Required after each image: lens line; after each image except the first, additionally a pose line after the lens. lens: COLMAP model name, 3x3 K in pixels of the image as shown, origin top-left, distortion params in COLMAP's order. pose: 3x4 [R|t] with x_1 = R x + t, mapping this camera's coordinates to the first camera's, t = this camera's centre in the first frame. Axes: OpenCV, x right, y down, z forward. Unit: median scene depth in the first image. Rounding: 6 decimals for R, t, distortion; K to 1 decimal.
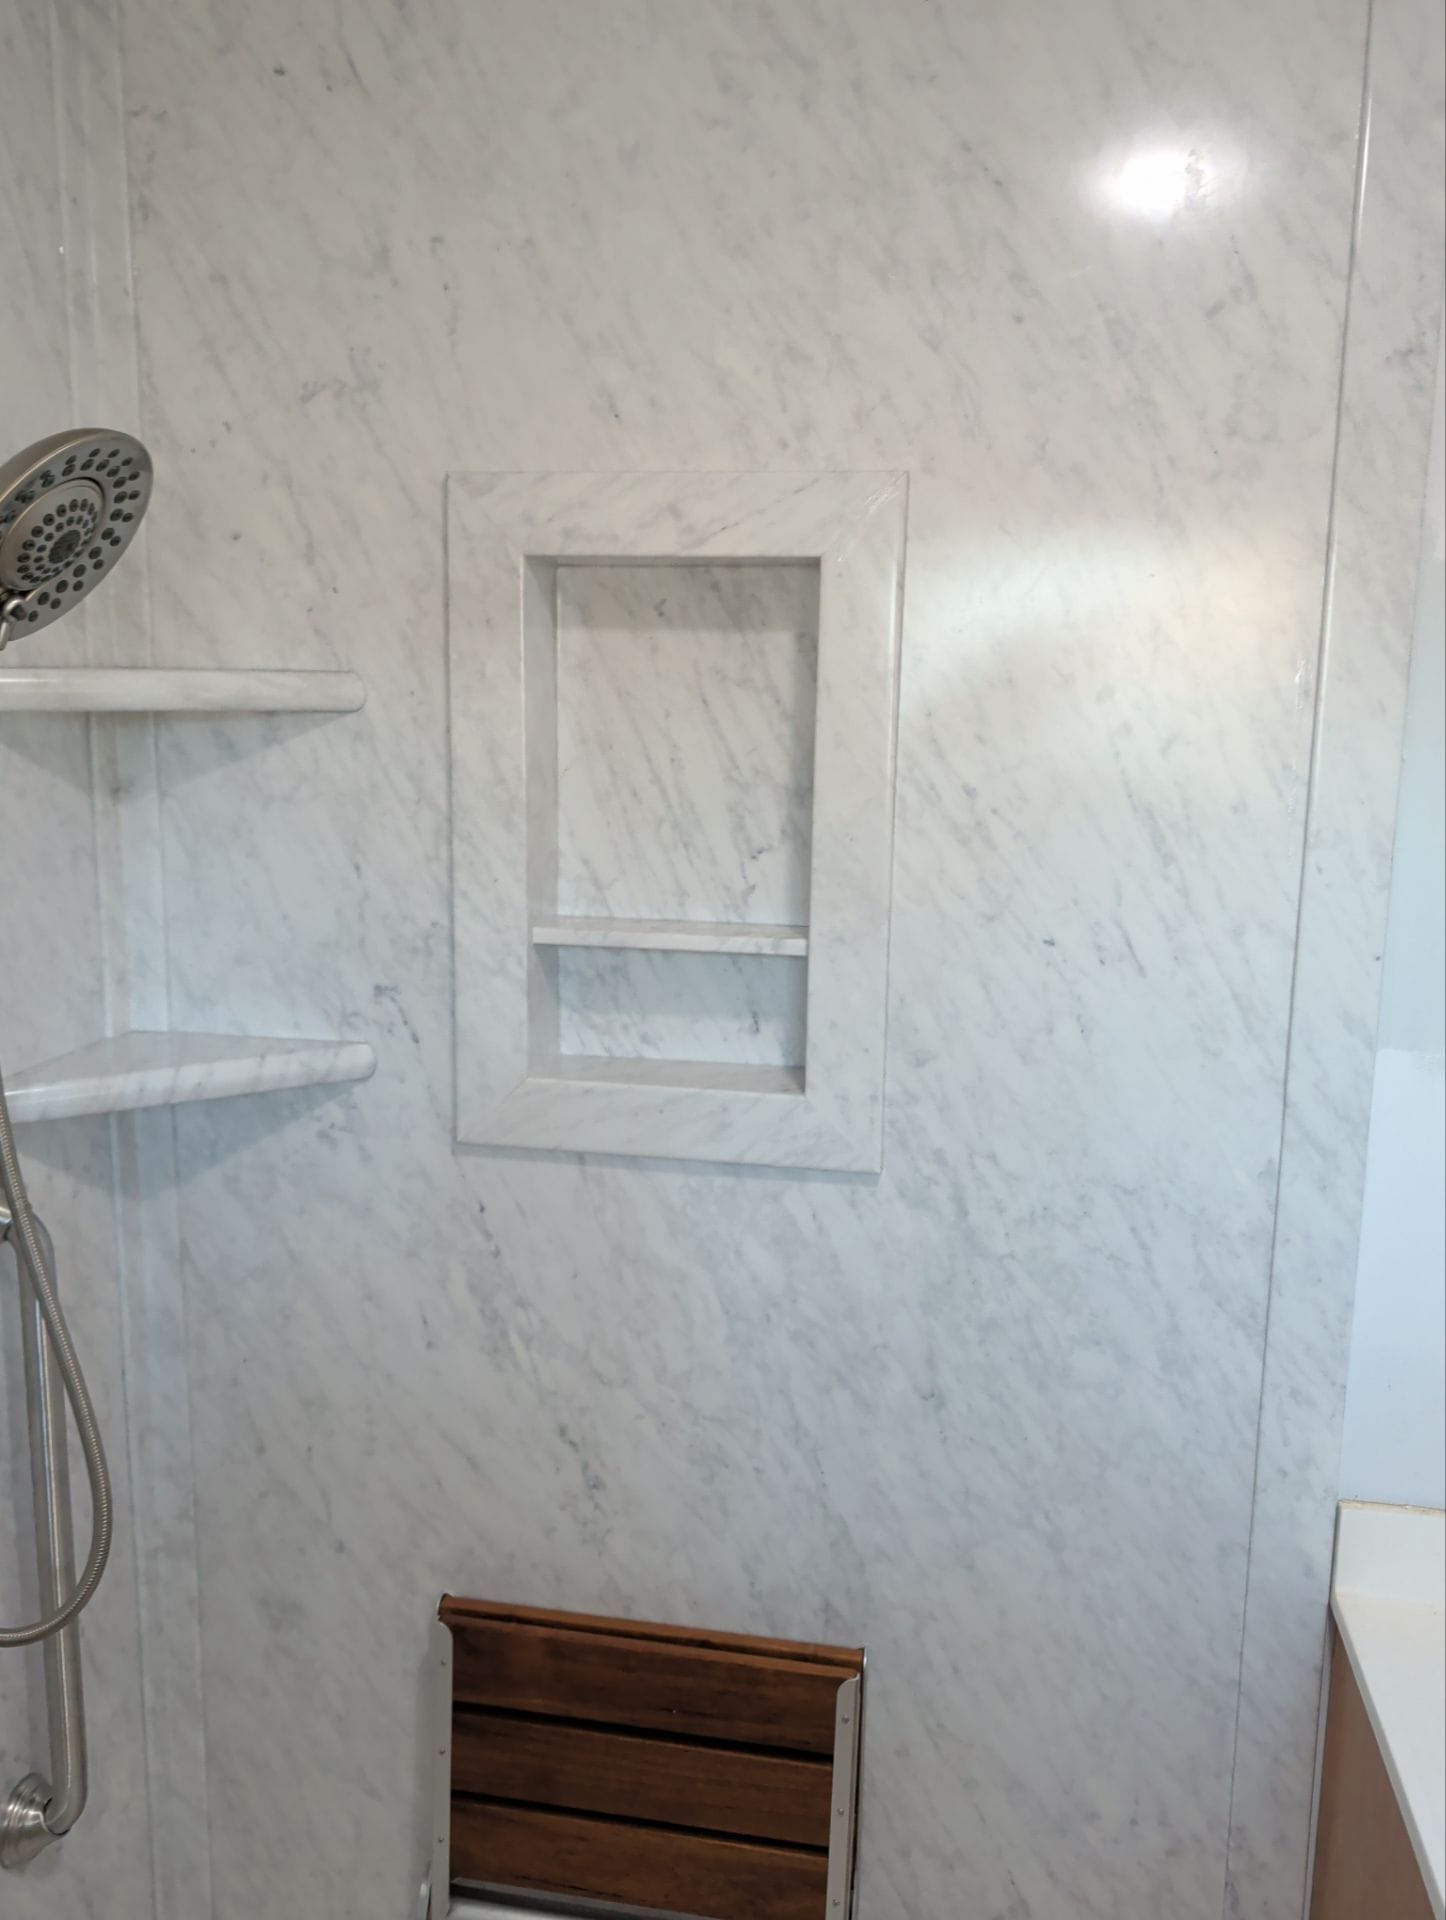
lens RADIAL K [[1580.6, 0, 754.7], [0, 1580.6, 951.5], [0, 0, 1]] dist [0.024566, -0.049873]
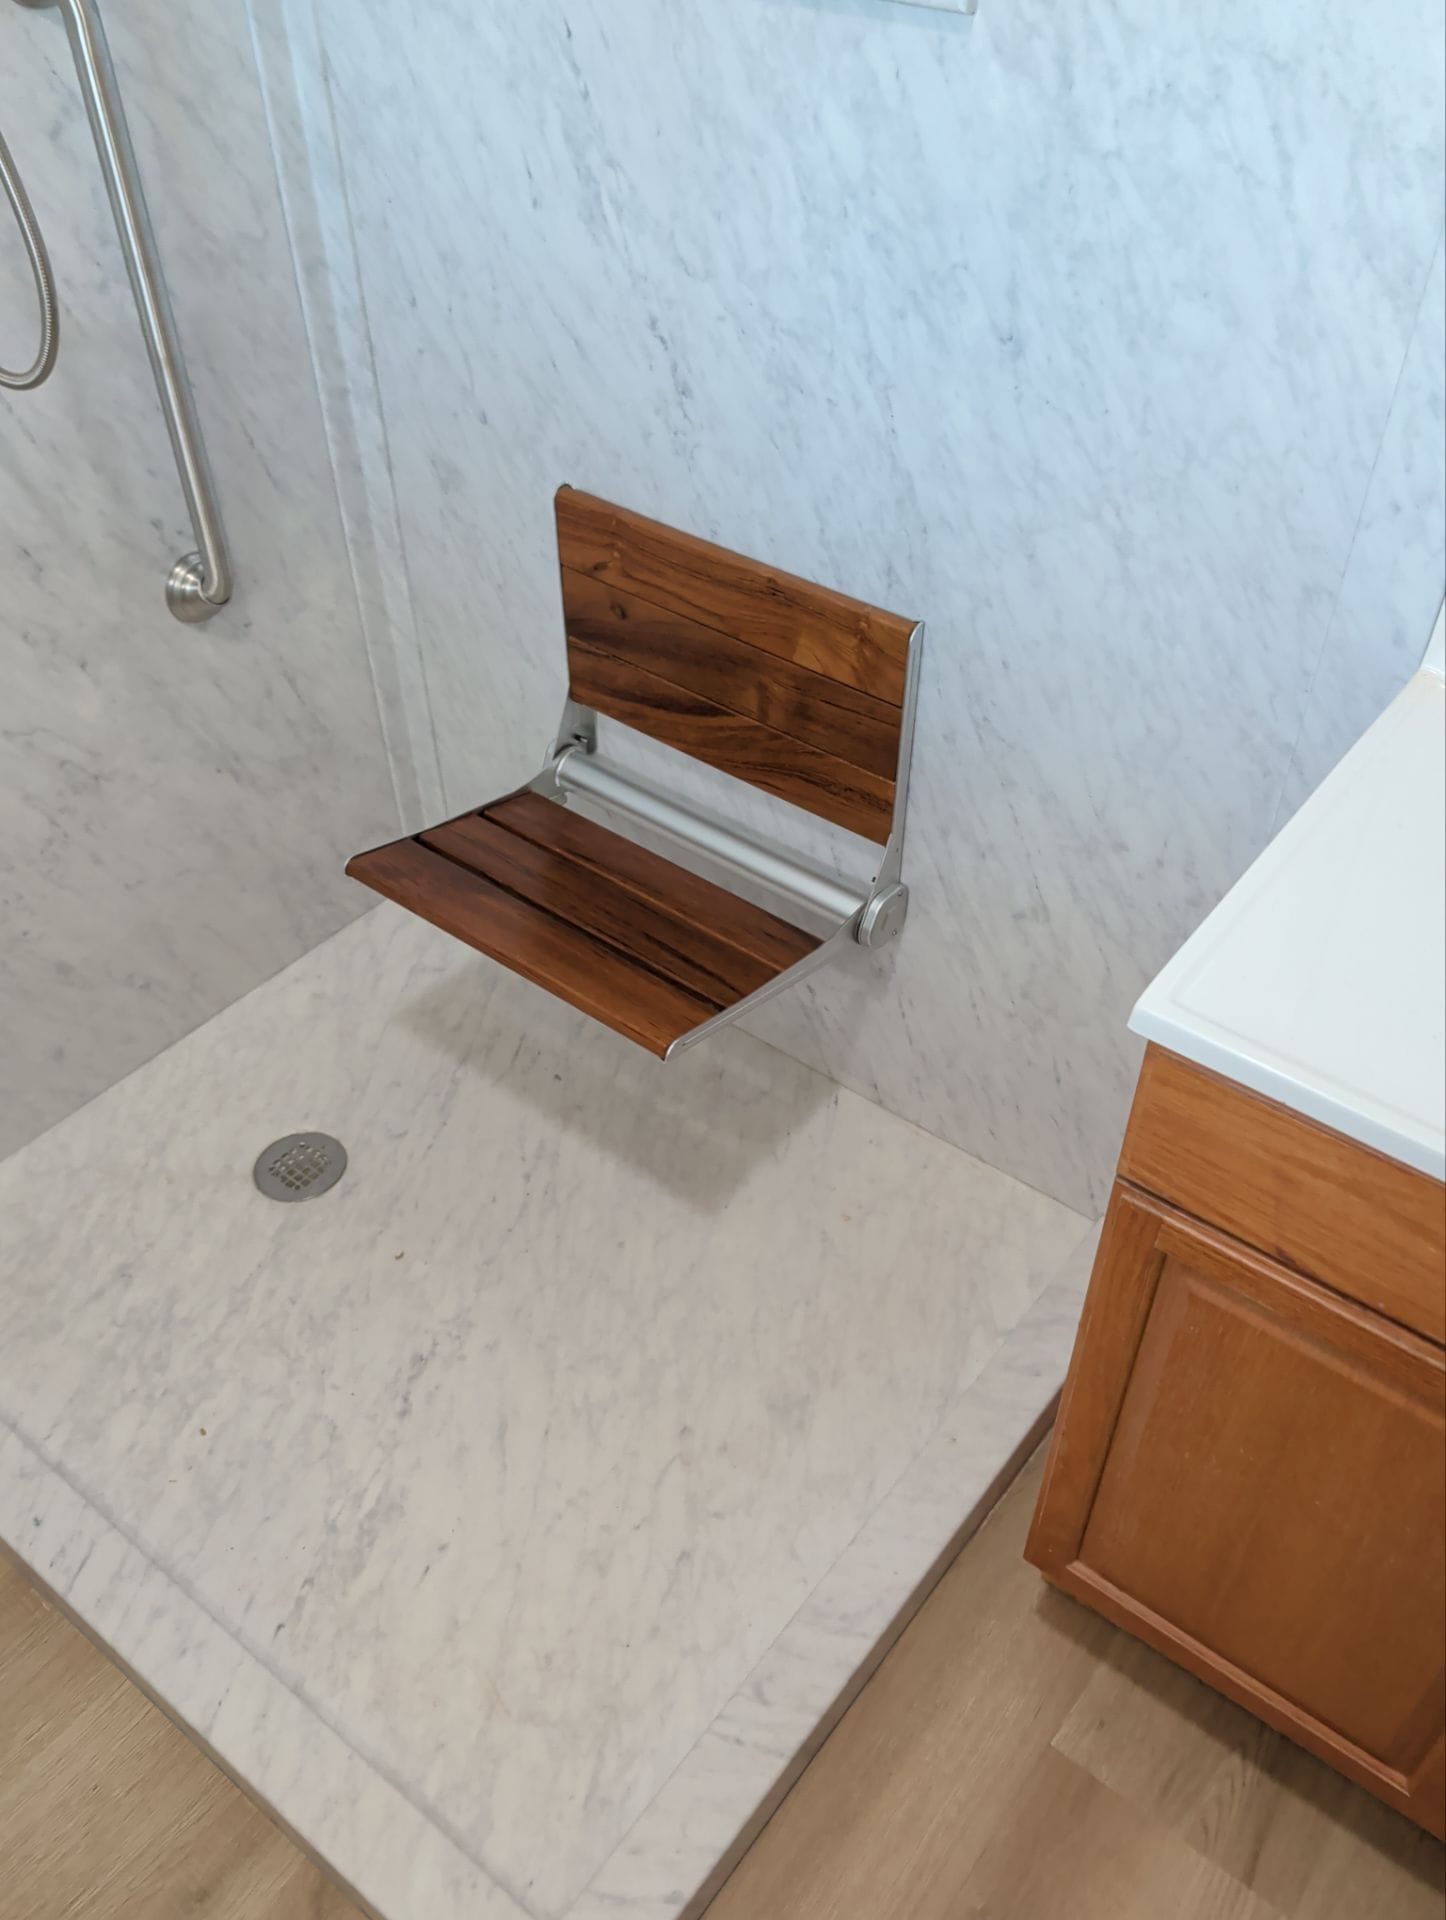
lens RADIAL K [[1615.3, 0, 723.0], [0, 1615.3, 960.0], [0, 0, 1]] dist [0.012103, -0.013690]
pose [[0.879858, 0.302980, -0.366134, 0.381961], [-0.057827, 0.832953, 0.550314, 0.095799], [0.471706, -0.463025, 0.750400, 0.153615]]
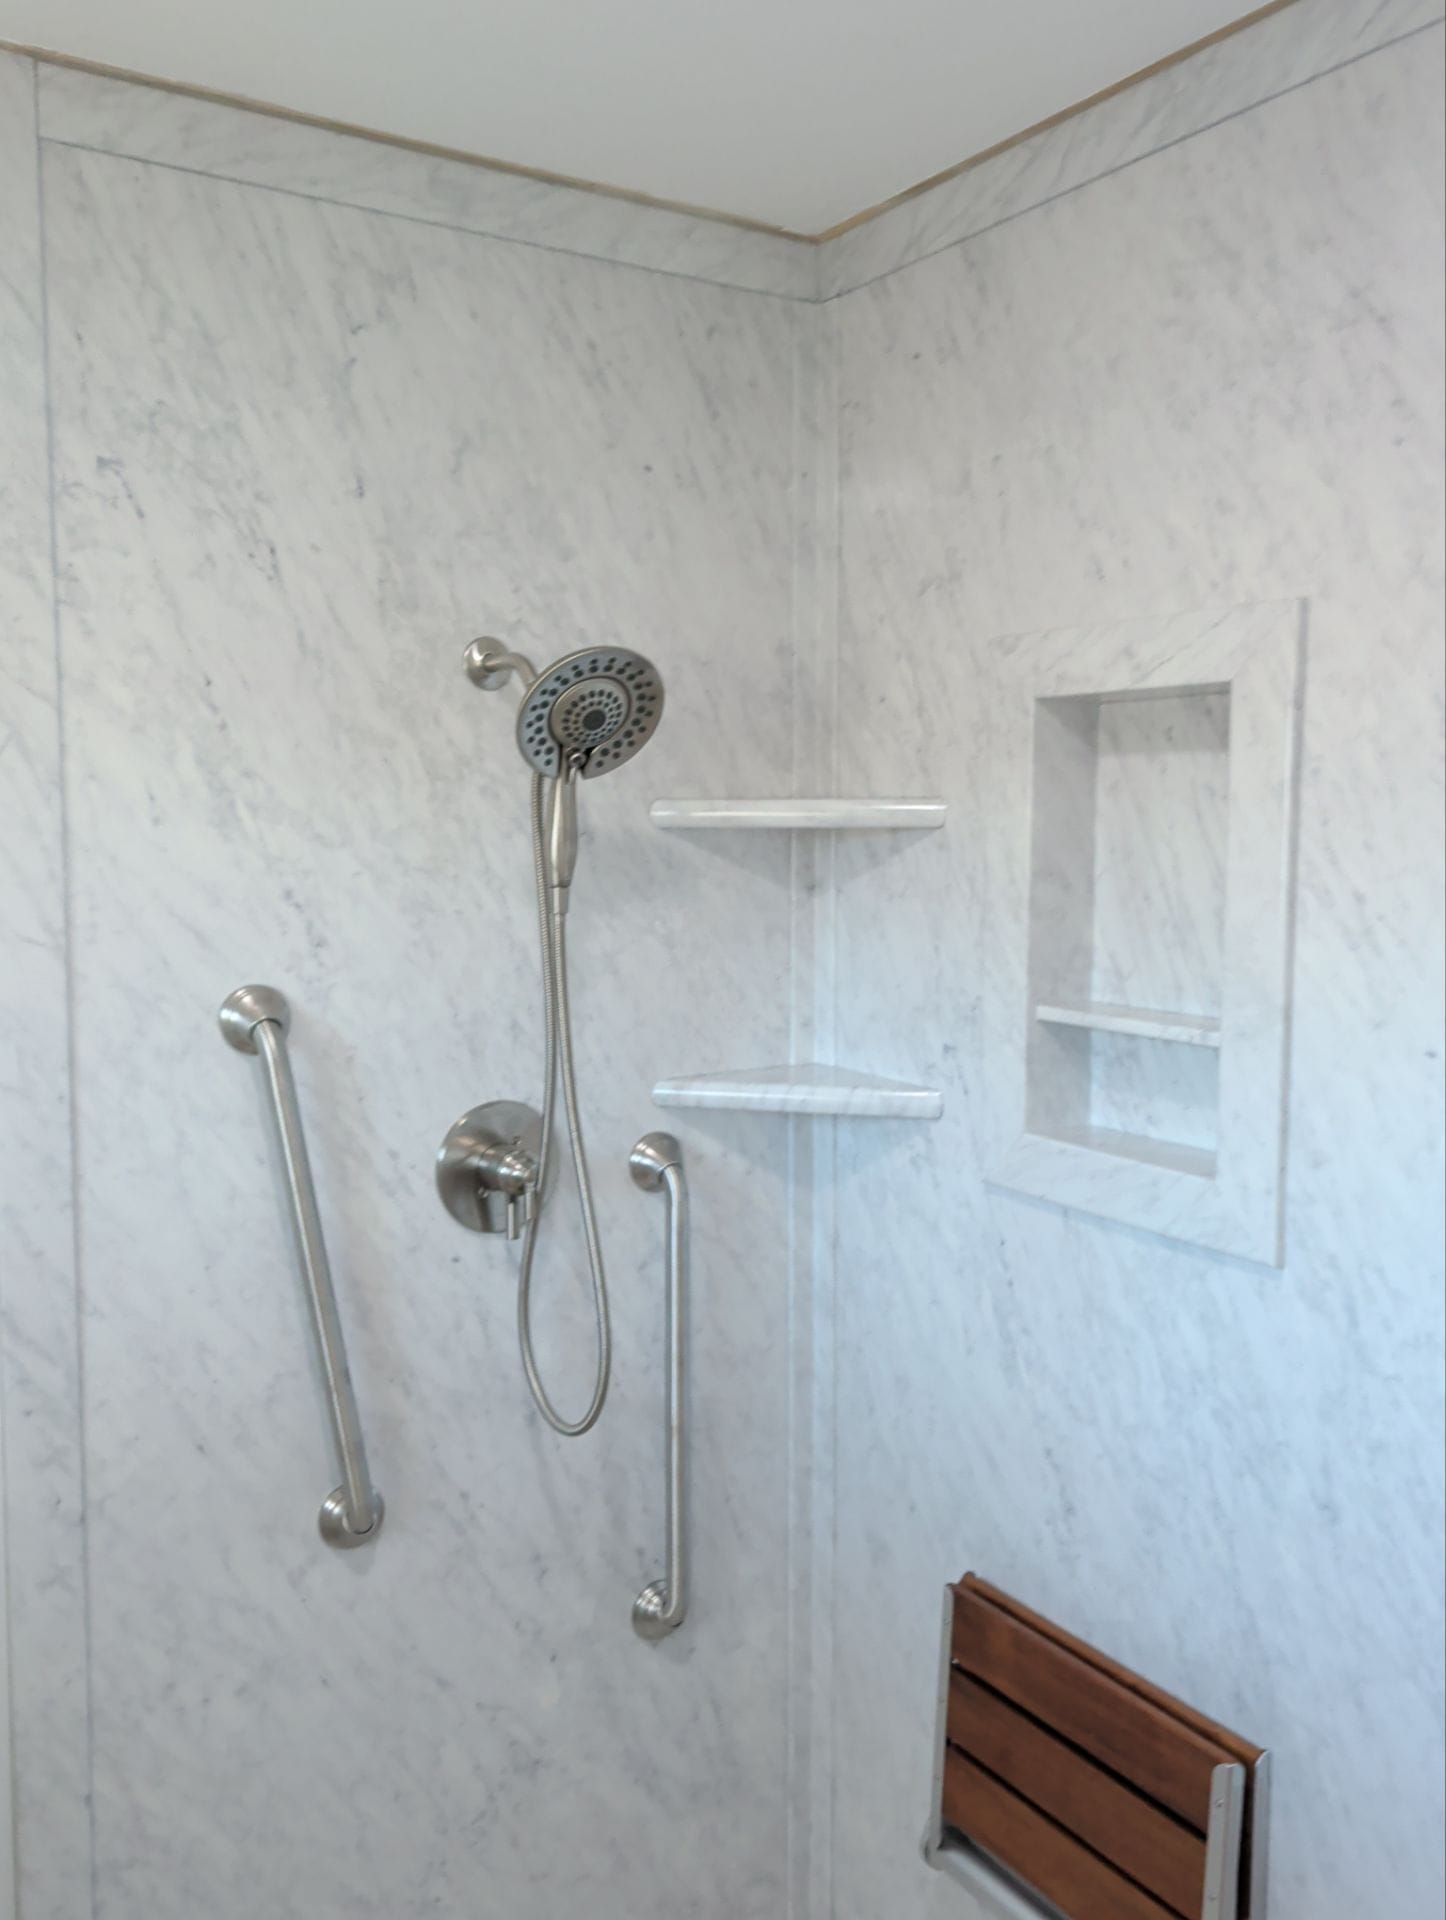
lens RADIAL K [[1615.3, 0, 723.0], [0, 1615.3, 960.0], [0, 0, 1]] dist [0.012103, -0.013690]
pose [[0.675911, 0.051843, -0.735157, 0.578193], [-0.116275, 0.992531, -0.036911, 0.022266], [0.727753, 0.110429, 0.676891, 0.004291]]
